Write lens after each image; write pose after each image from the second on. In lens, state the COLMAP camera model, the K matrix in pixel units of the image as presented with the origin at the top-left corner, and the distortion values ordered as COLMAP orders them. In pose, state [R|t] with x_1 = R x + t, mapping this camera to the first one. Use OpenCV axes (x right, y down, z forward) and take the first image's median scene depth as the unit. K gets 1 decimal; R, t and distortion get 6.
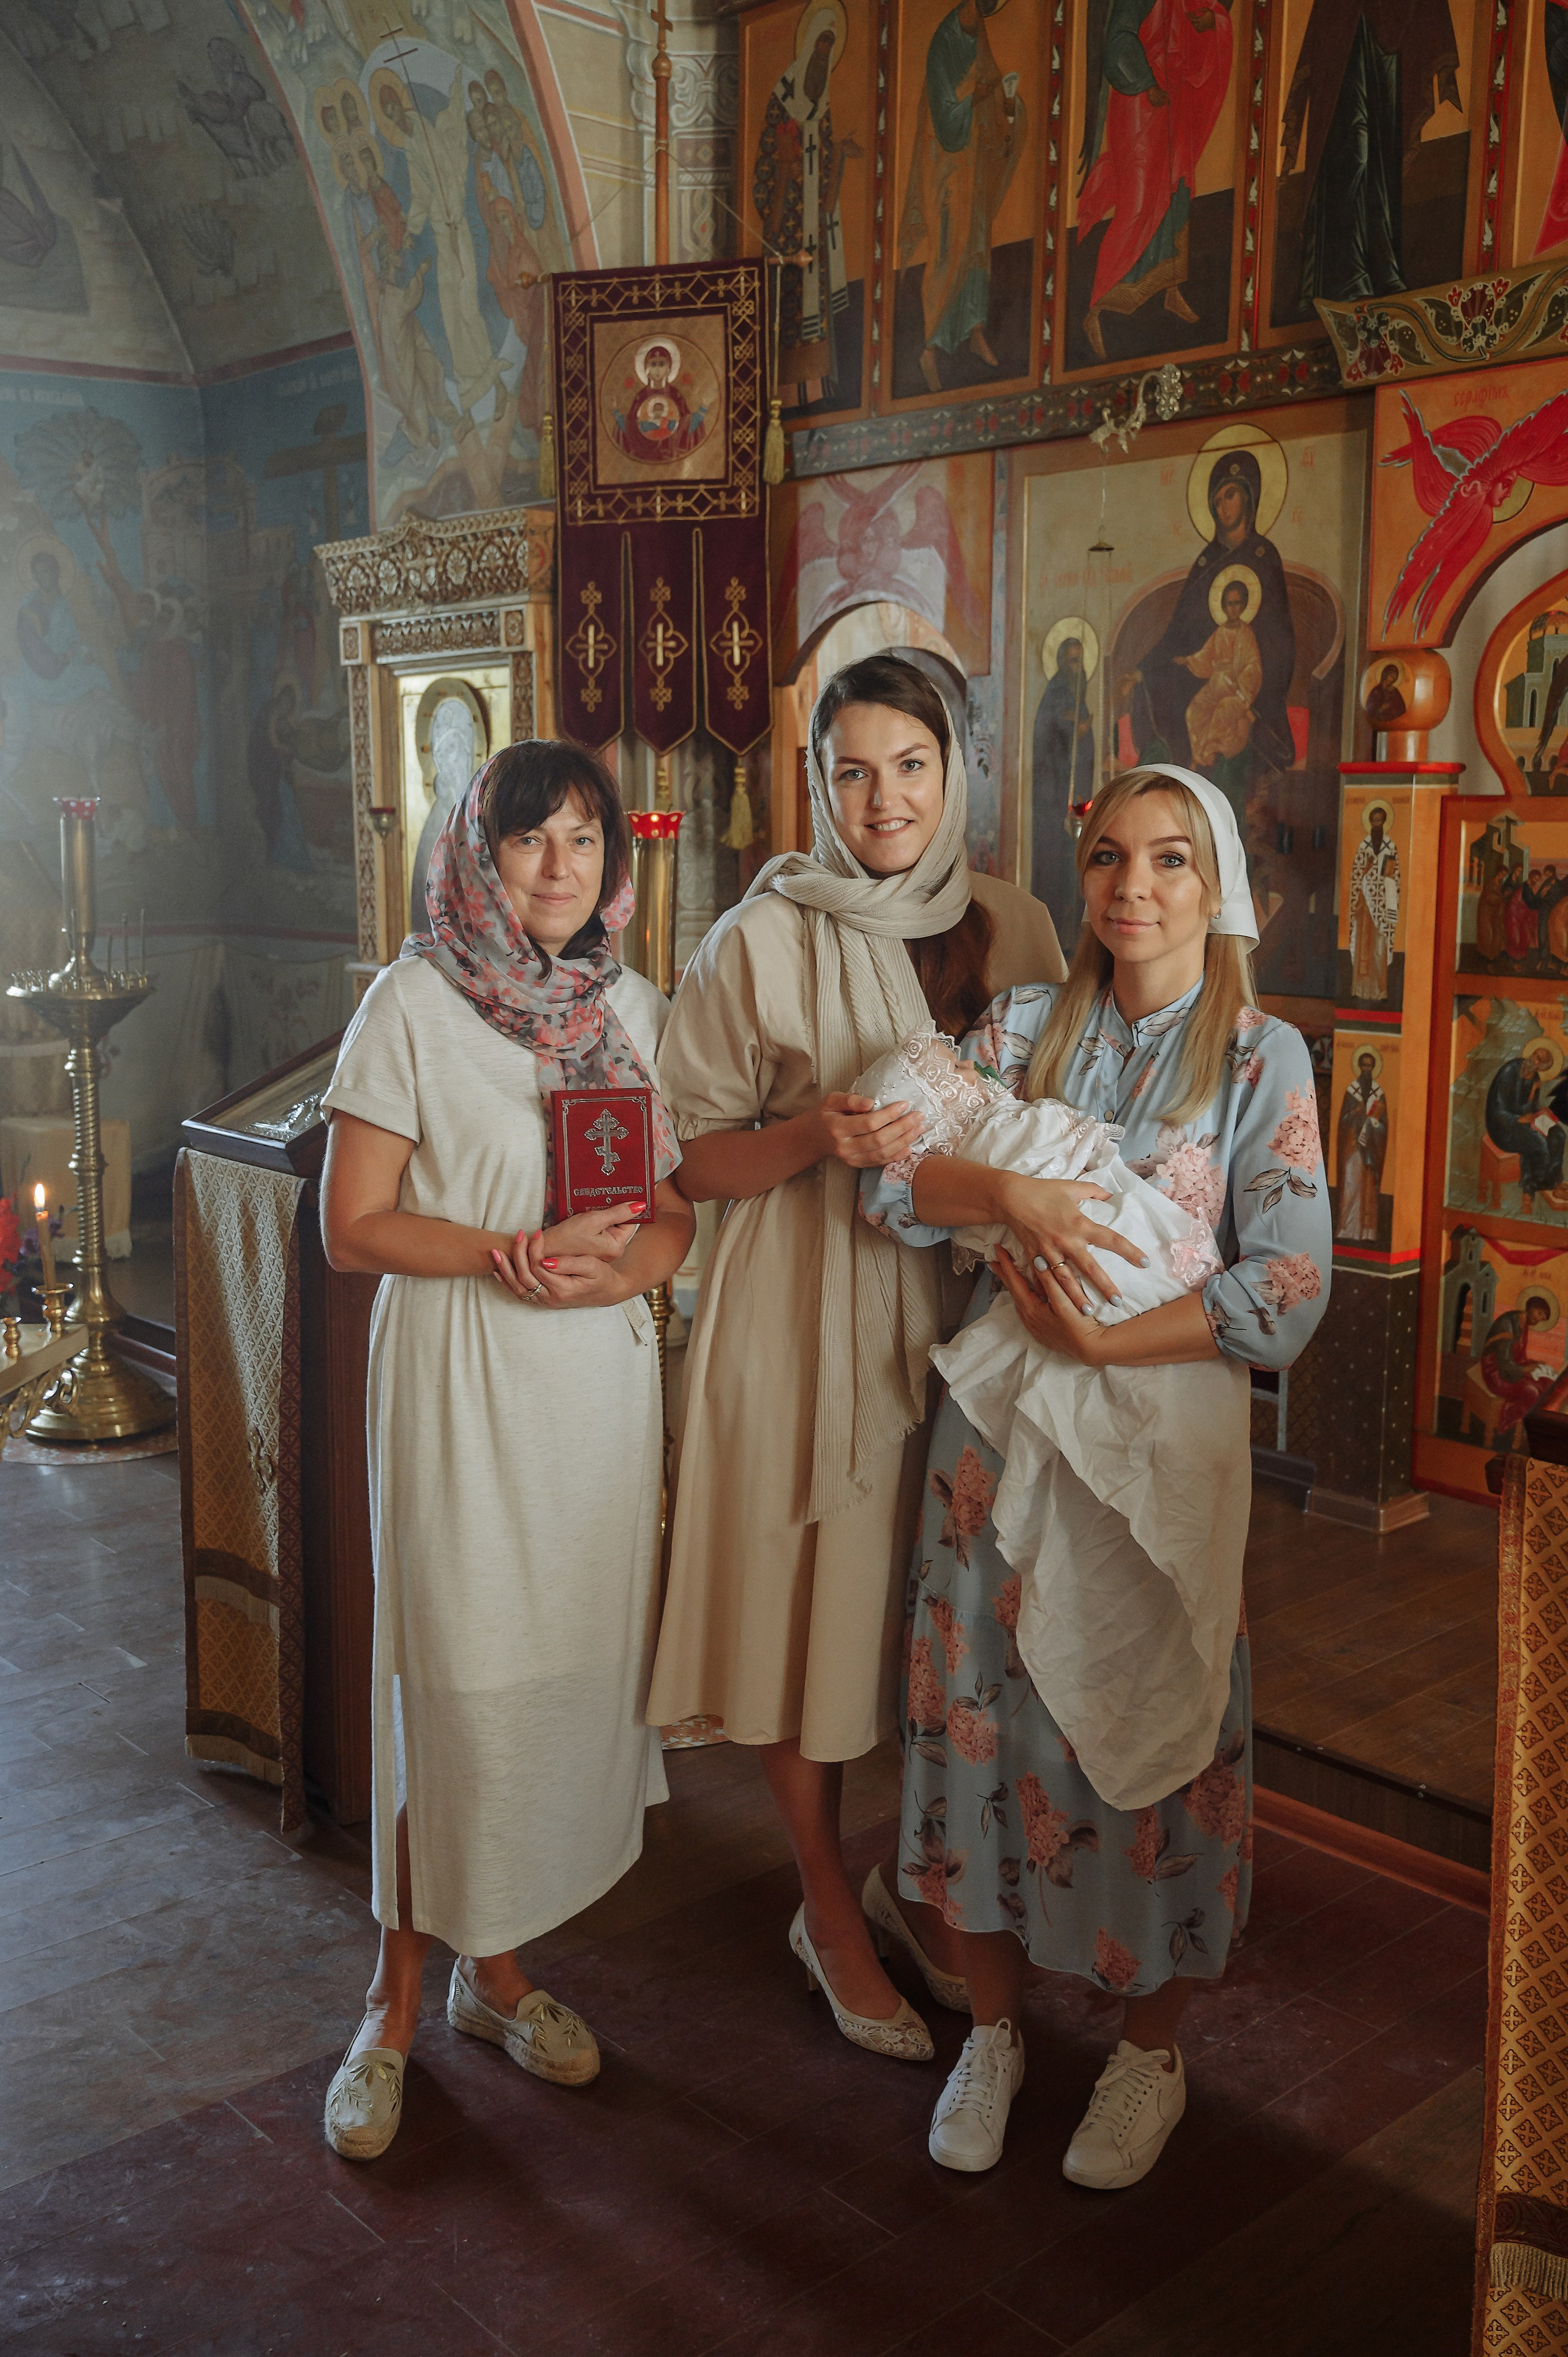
lens RADIAL K [[2207.4, 0, 775.2], [0, 2207.4, 1157.7], [0, 0, 1]] dist [0.032960, -0.001800]
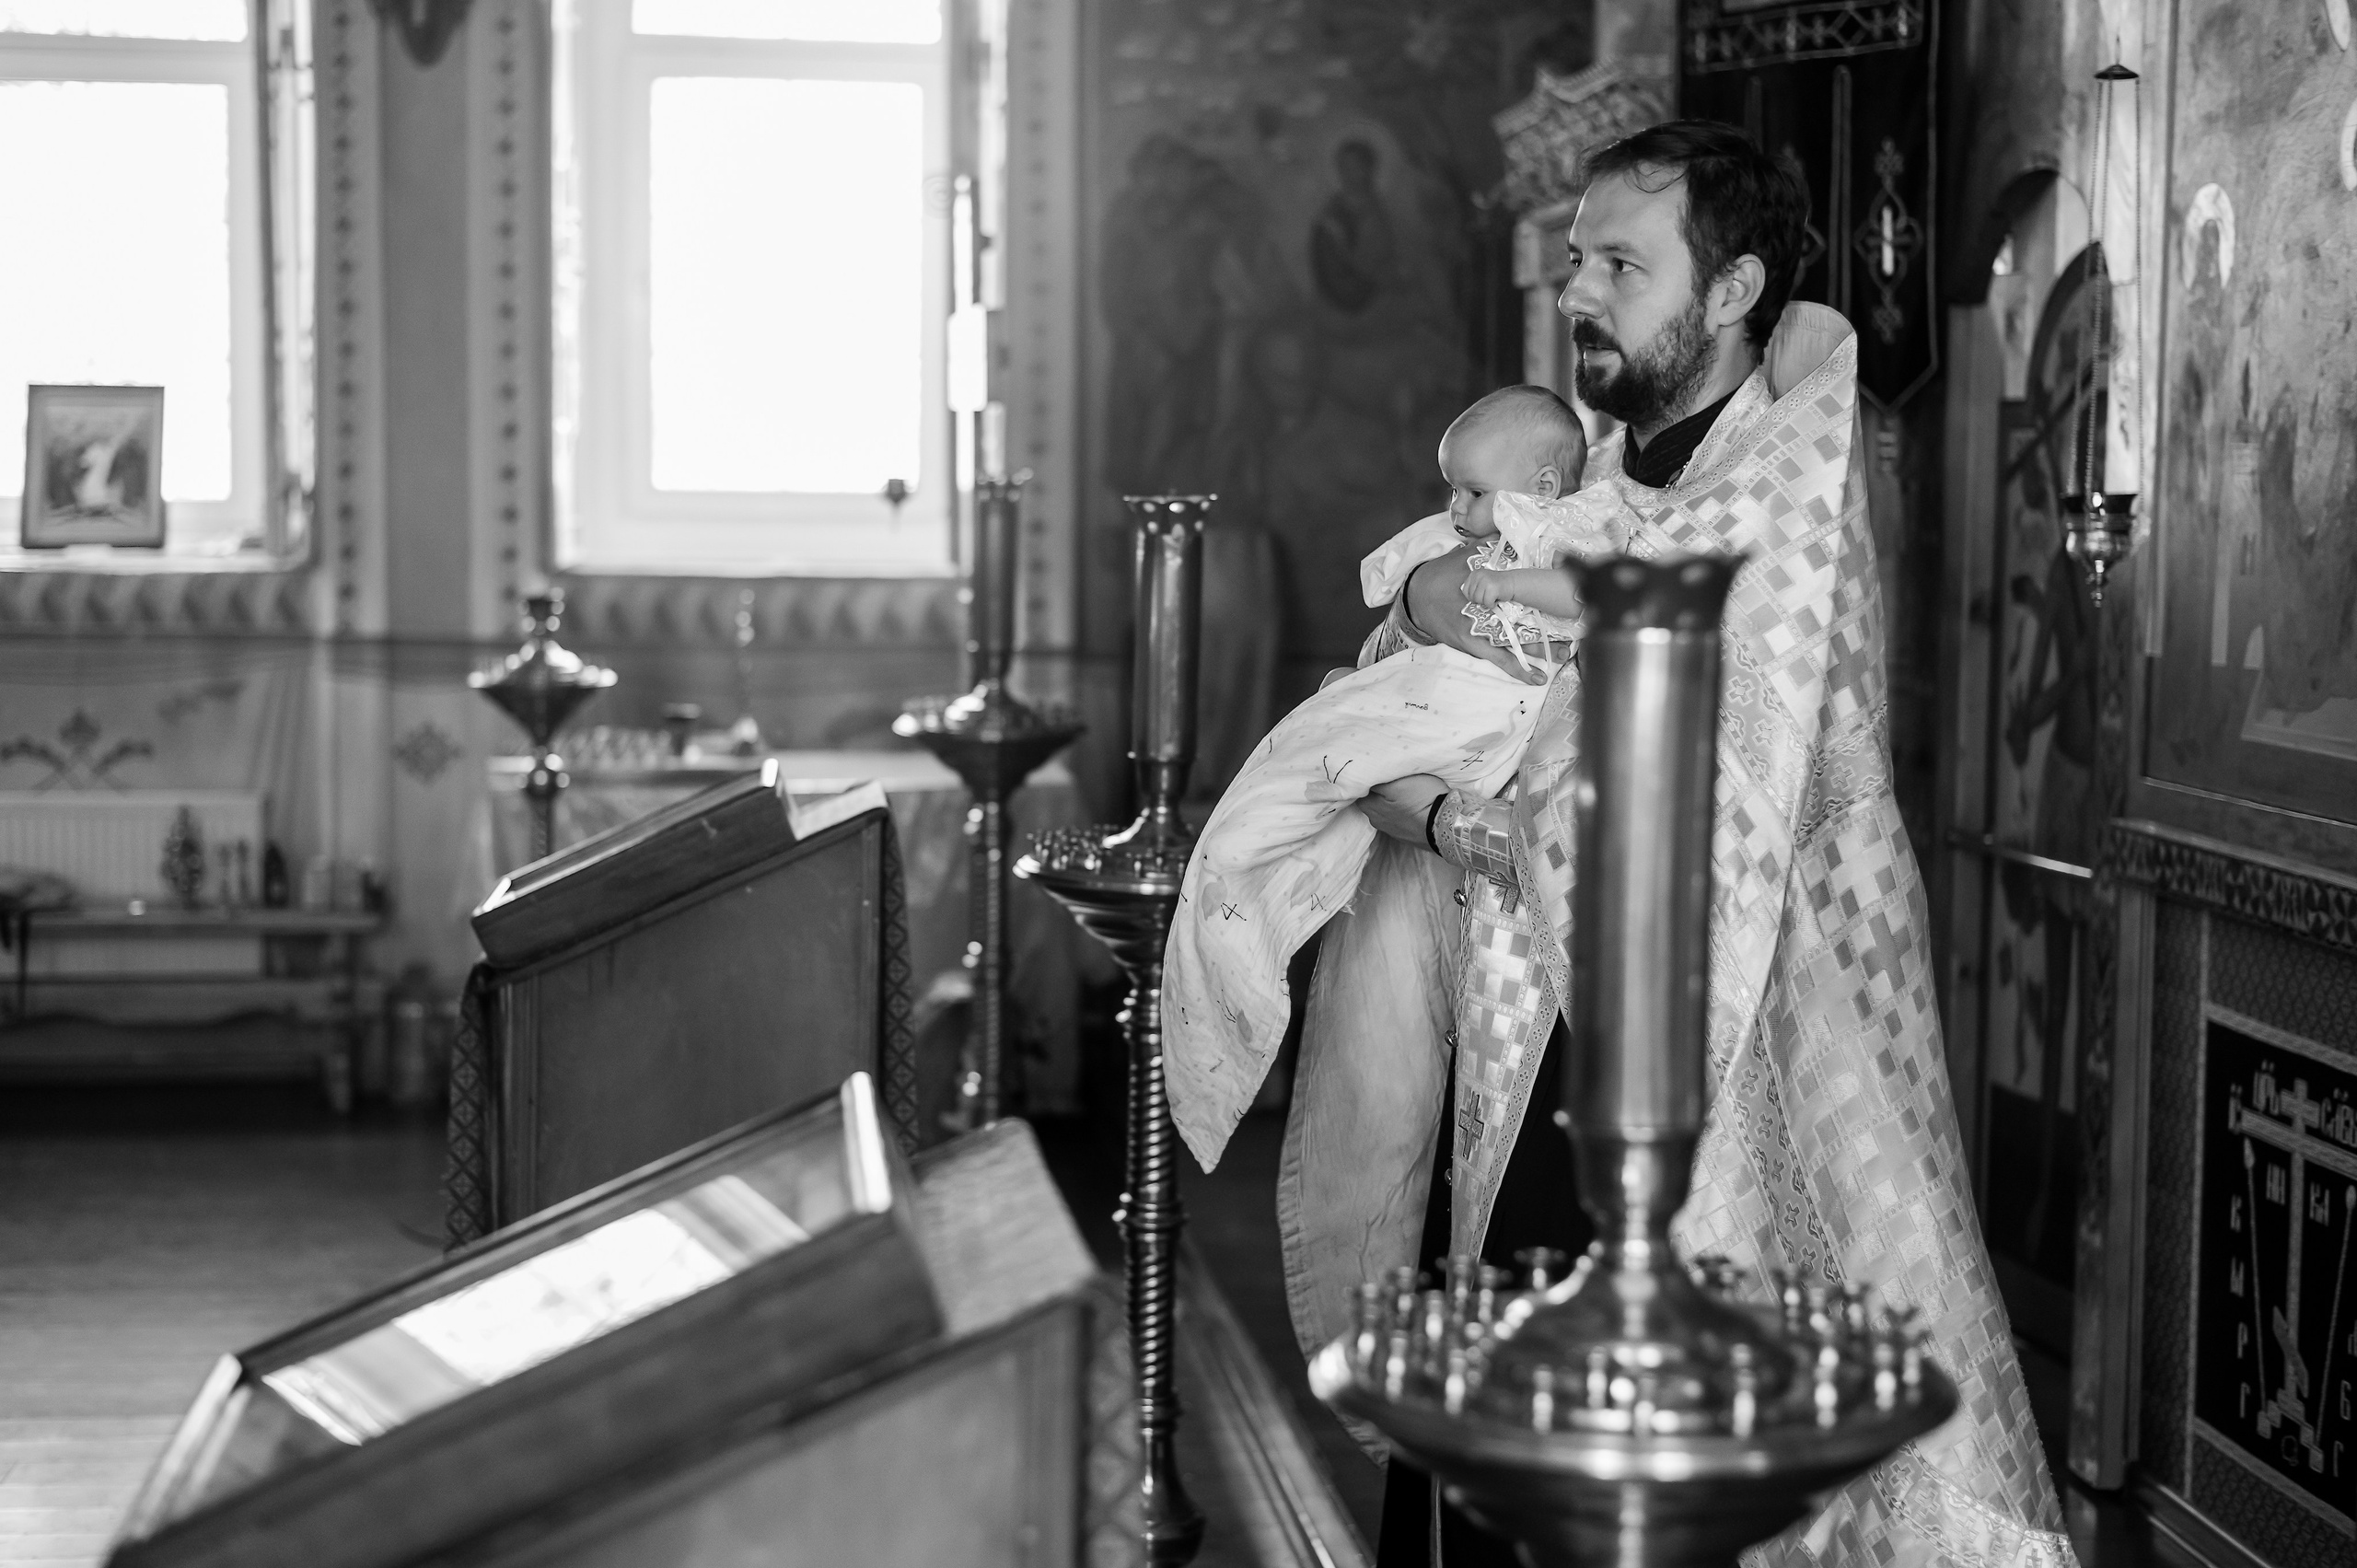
lens RADIAL K [[3491.1, 0, 1178.5], [0, 3491.1, 784.0], [0, 0, 1]] dist [0.034846, 0.059424]
pose [[0.808924, 0.061833, -0.584653, 0.531995], [-0.105838, 0.993523, -0.041363, -0.017287], [0.578308, 0.095338, 0.810229, 0.100688]]
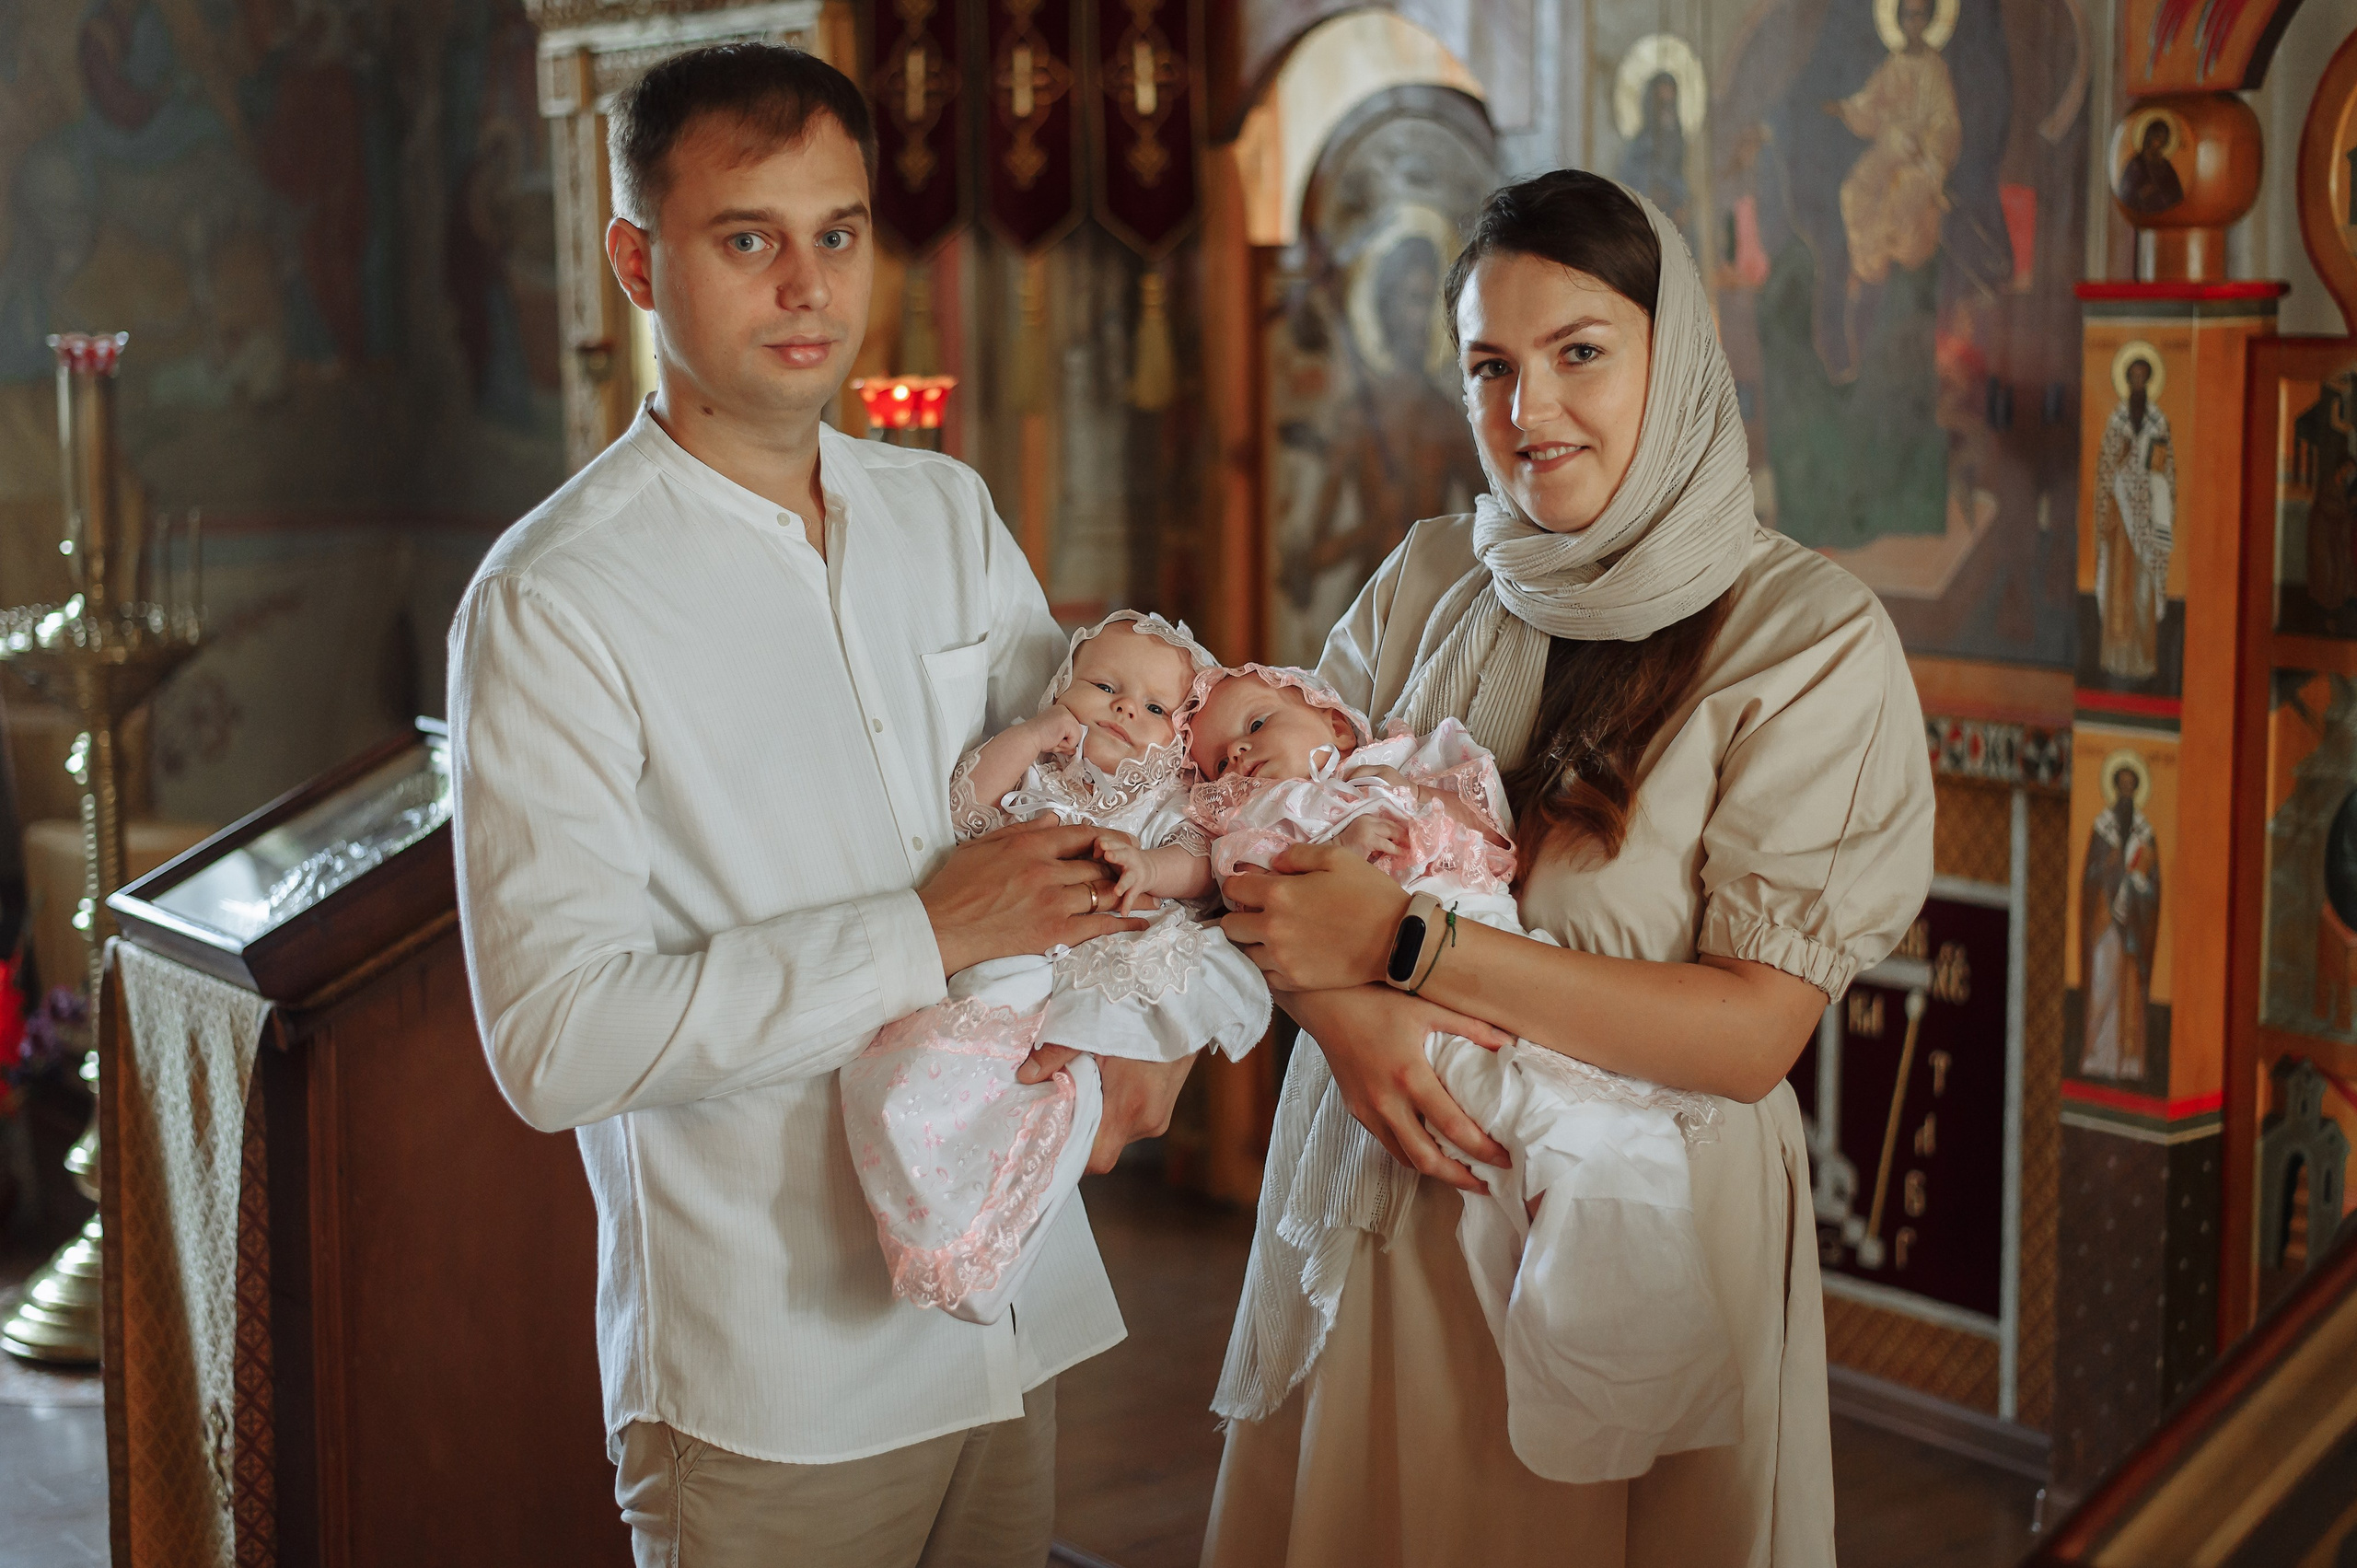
lens RADIAL K [[3491.1, 0, 1178.5], [0, 3491.1, 784.0], [0, 0, 1]] dist [0.034846, 0.059424]
pose [[0.997739, 0.001729, -0.067193, 0.074866], [-0.002704, 0.999892, -0.014418, -0.027649], [0.067161, 0.014567, 0.997636, 0.038683]]
